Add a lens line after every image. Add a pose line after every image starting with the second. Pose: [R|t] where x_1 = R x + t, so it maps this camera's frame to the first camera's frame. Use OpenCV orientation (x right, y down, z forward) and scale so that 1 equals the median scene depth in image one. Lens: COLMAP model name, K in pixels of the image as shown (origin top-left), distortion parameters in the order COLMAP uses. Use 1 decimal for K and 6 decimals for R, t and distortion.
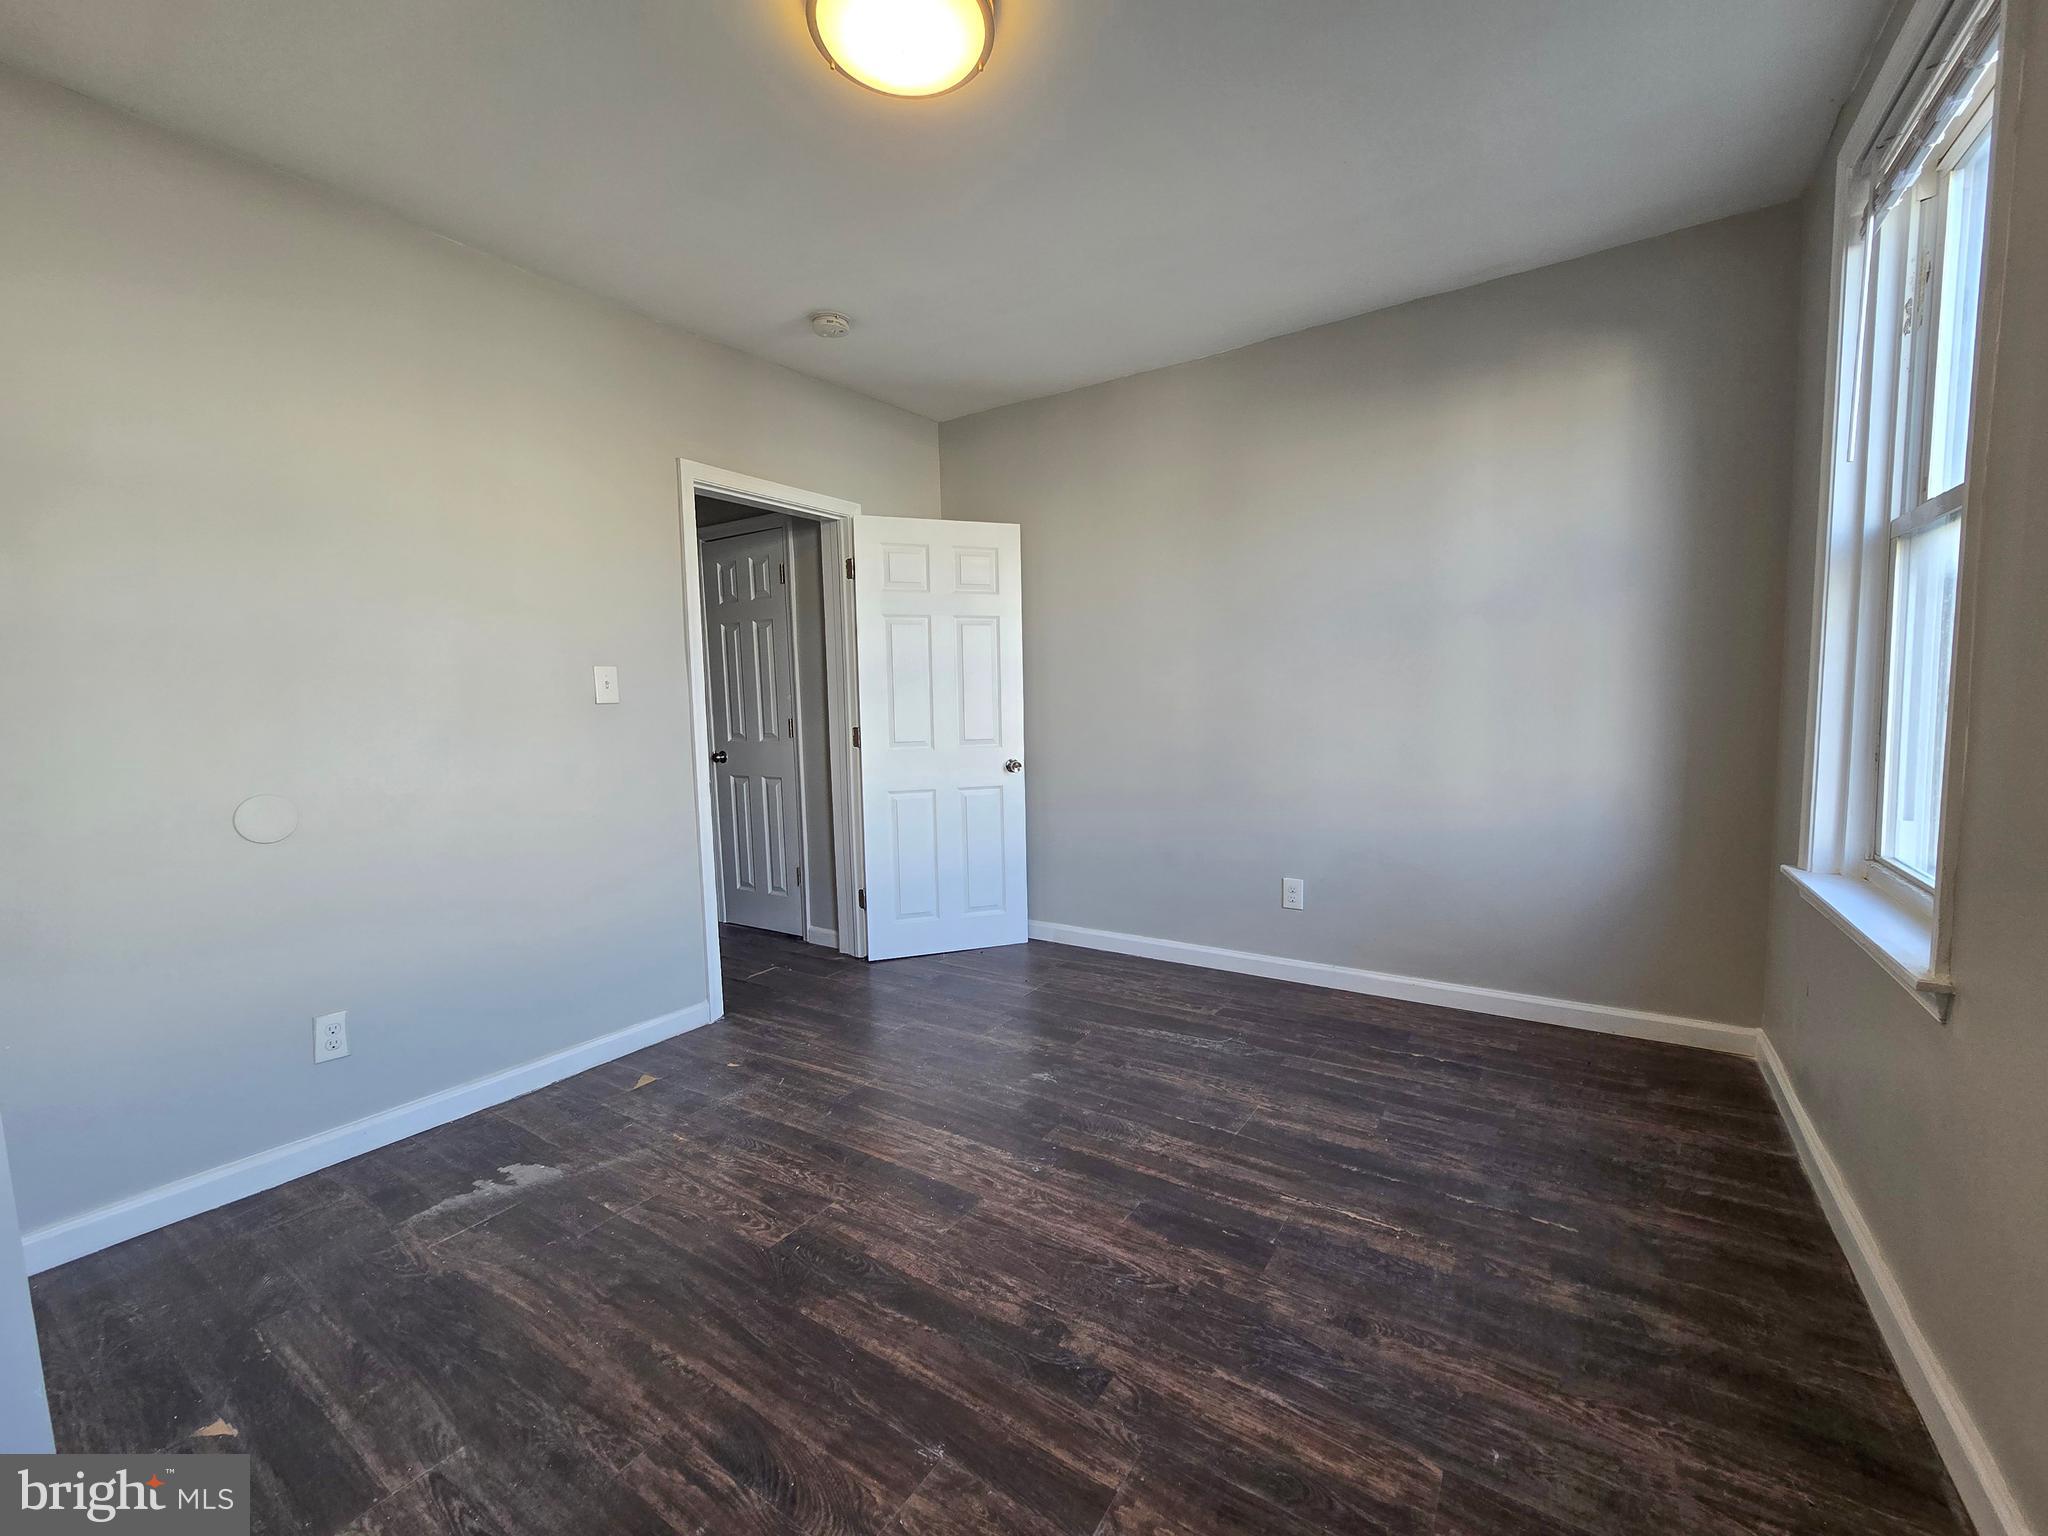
lens RADIAL K [[841.5, 0, 1066.7], [0, 841.5, 788.9], [0, 0, 1]] dist [-0.008945, 0.002480]
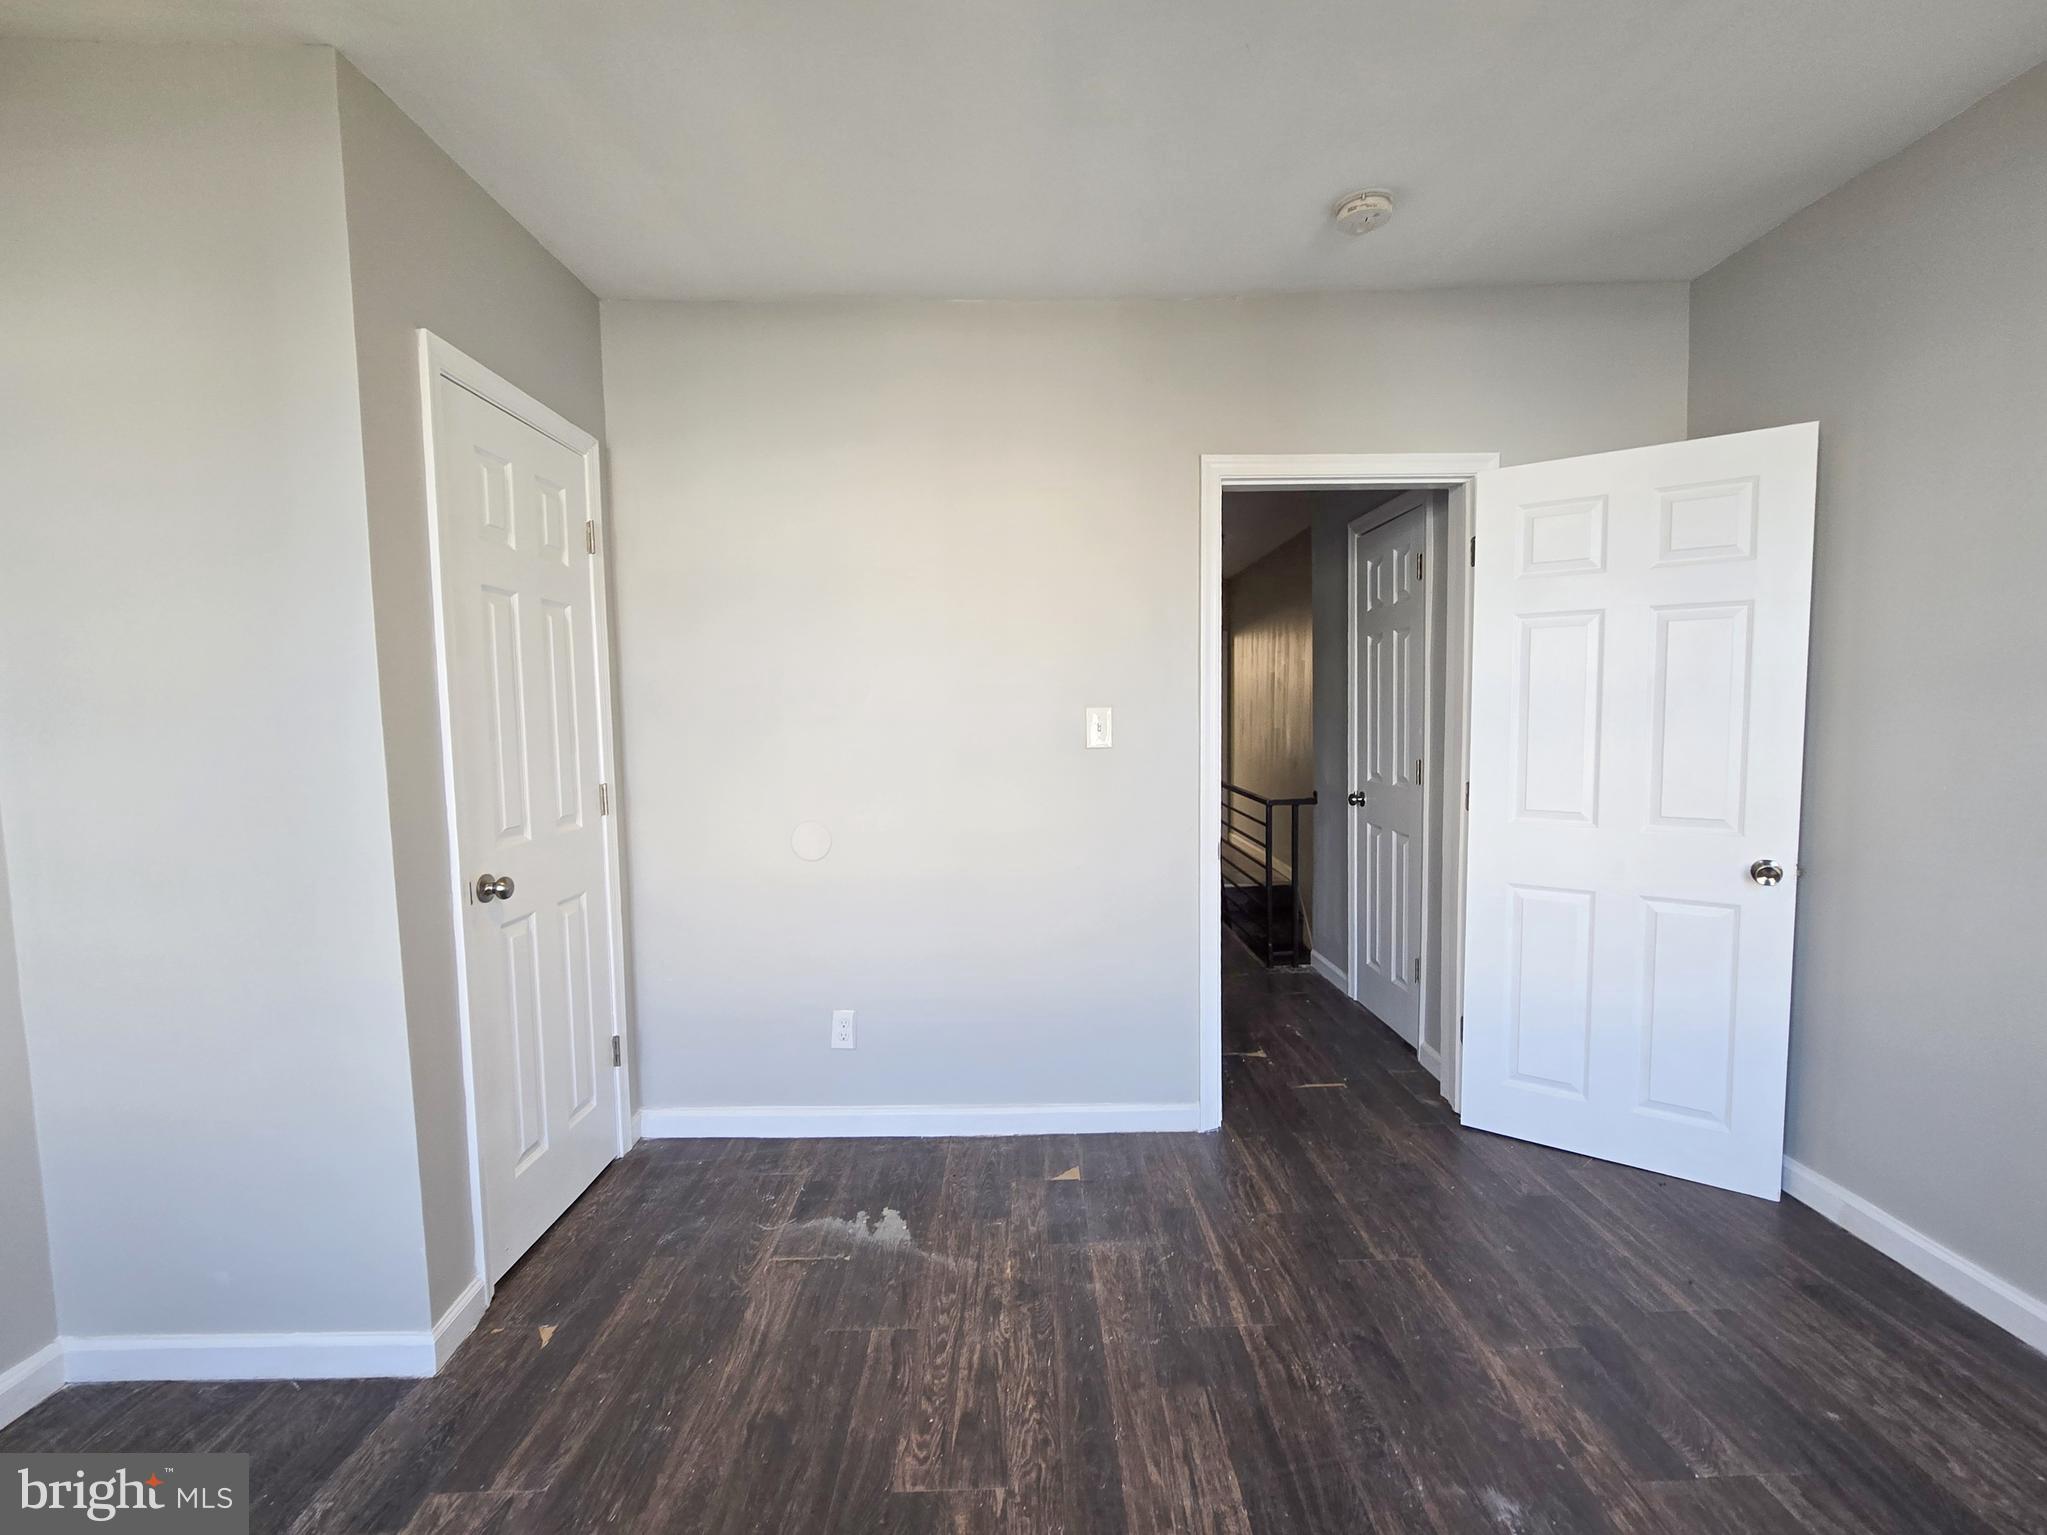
lens RADIAL K [[908.6, 0, 1040.0], [0, 908.6, 775.2], [0, 0, 1]] dist [0.000770, 0.000177]
pose [[0.537930, 0.074699, -0.839673, 0.238007], [-0.087293, 0.995647, 0.032651, -0.094710], [0.838458, 0.055733, 0.542109, 0.401955]]
